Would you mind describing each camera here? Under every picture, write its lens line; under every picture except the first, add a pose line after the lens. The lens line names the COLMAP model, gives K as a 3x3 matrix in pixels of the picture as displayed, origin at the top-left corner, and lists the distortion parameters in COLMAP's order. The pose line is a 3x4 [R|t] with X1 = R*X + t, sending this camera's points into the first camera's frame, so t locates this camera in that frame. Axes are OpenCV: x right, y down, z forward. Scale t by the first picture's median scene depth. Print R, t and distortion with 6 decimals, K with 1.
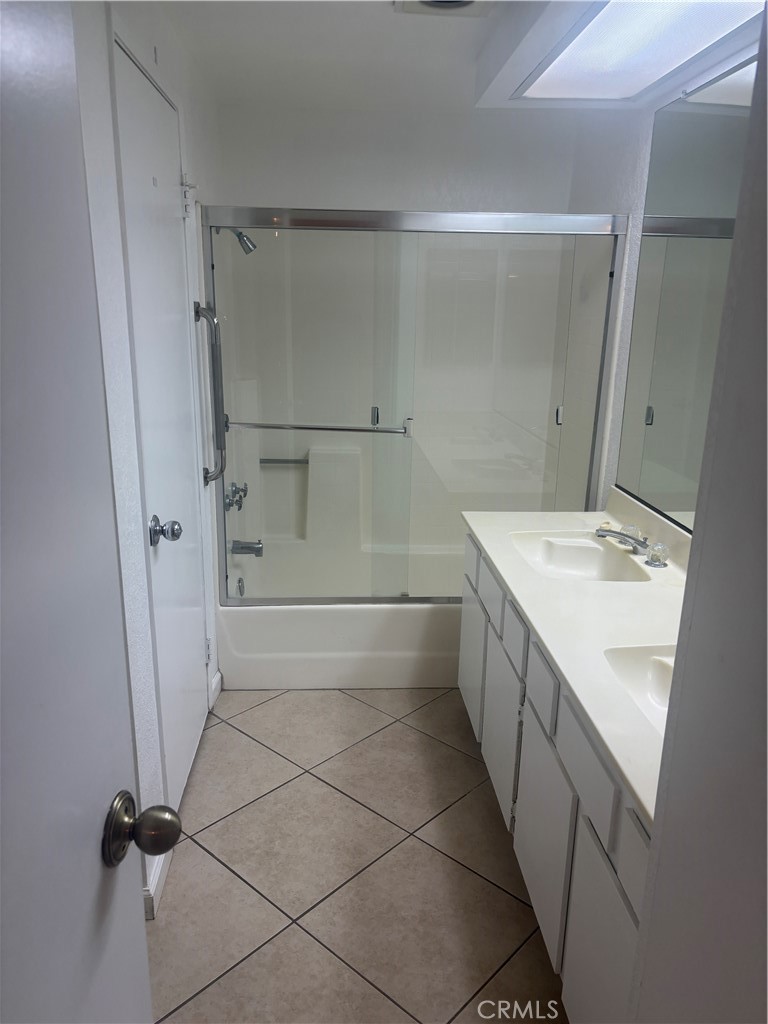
lens RADIAL K [[779.4, 0, 381.0], [0, 779.4, 514.0], [0, 0, 1]] dist [-0.008173, -0.003063]
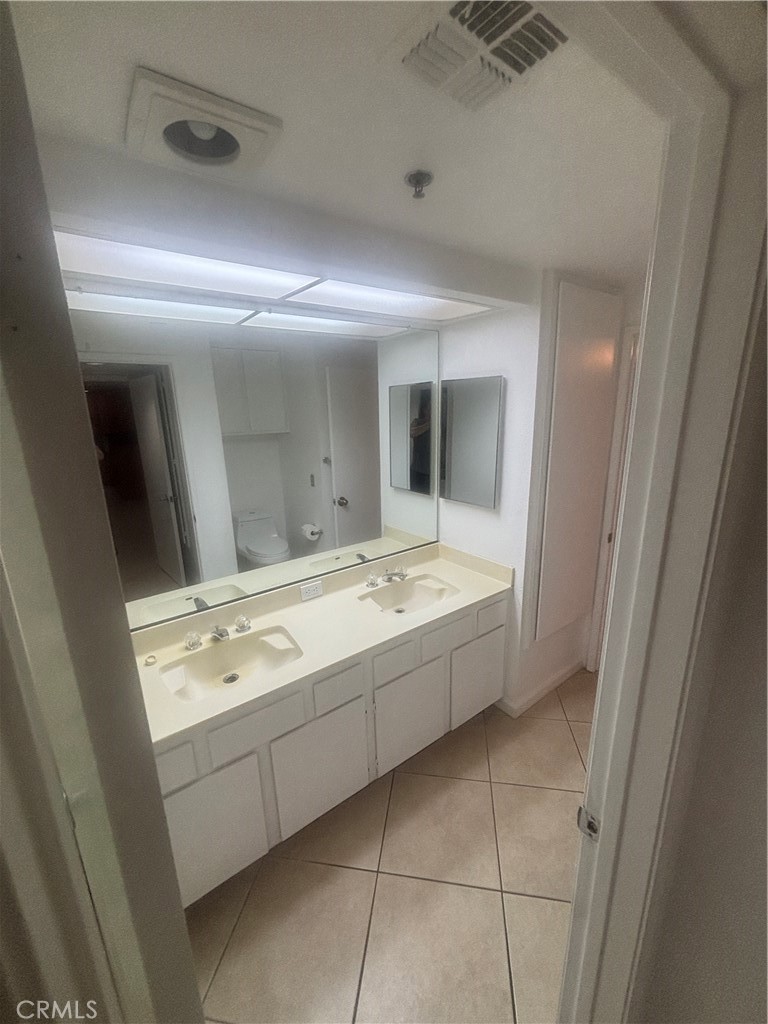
lens RADIAL K [[416.6, 0, 379.3], [0, 416.6, 511.2], [0, 0, 1]] dist [0.003057, -0.000337]
pose [[-0.546632, -0.211109, 0.810325, -0.455907], [0.245011, 0.885027, 0.395851, -0.453903], [-0.800727, 0.414923, -0.432060, 1.191931]]
